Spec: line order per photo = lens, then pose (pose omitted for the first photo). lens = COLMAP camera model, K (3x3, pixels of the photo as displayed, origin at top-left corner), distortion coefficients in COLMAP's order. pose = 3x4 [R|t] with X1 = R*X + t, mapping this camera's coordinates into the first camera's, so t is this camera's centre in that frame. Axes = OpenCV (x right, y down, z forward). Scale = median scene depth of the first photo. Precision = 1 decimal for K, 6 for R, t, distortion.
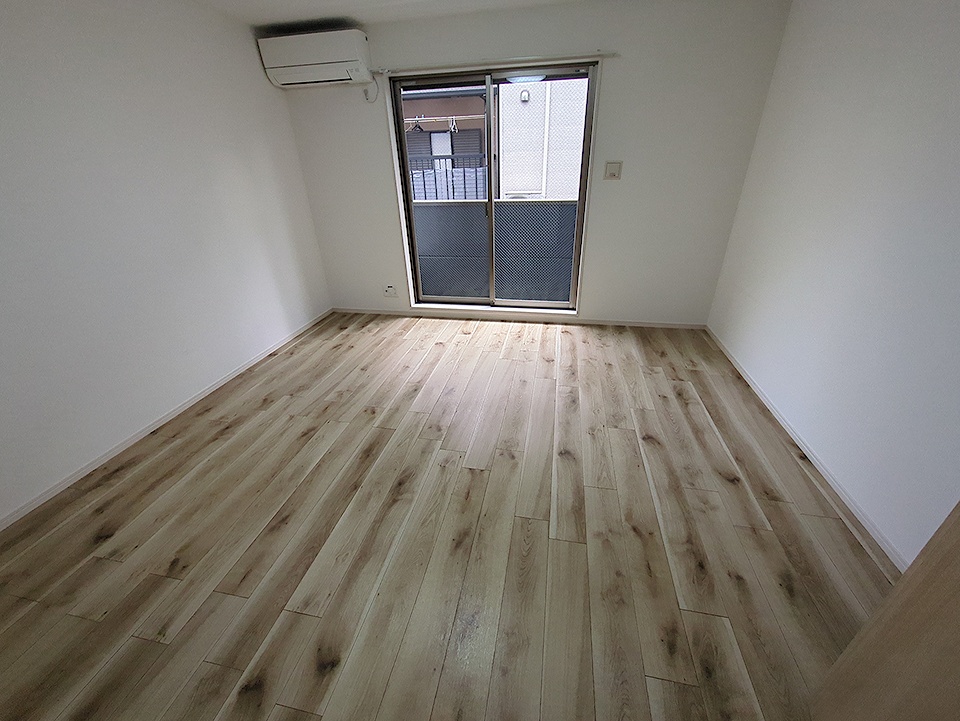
lens RADIAL K [[378.5, 0, 483.8], [0, 378.5, 358.9], [0, 0, 1]] dist [-0.000127, 0.000085]
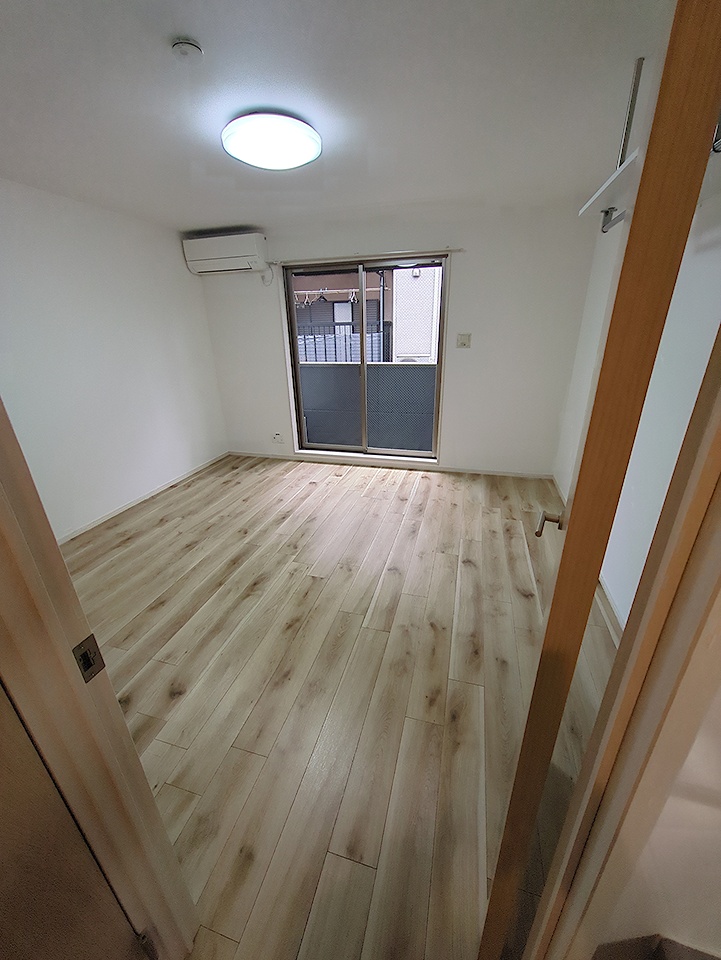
lens RADIAL K [[378.5, 0, 362.9], [0, 378.5, 481.1], [0, 0, 1]] dist [-0.000127, 0.000085]
pose [[0.996623, 0.036316, -0.073640, 0.139818], [-0.042704, 0.995283, -0.087112, 0.056539], [0.070129, 0.089962, 0.993473, -0.160774]]
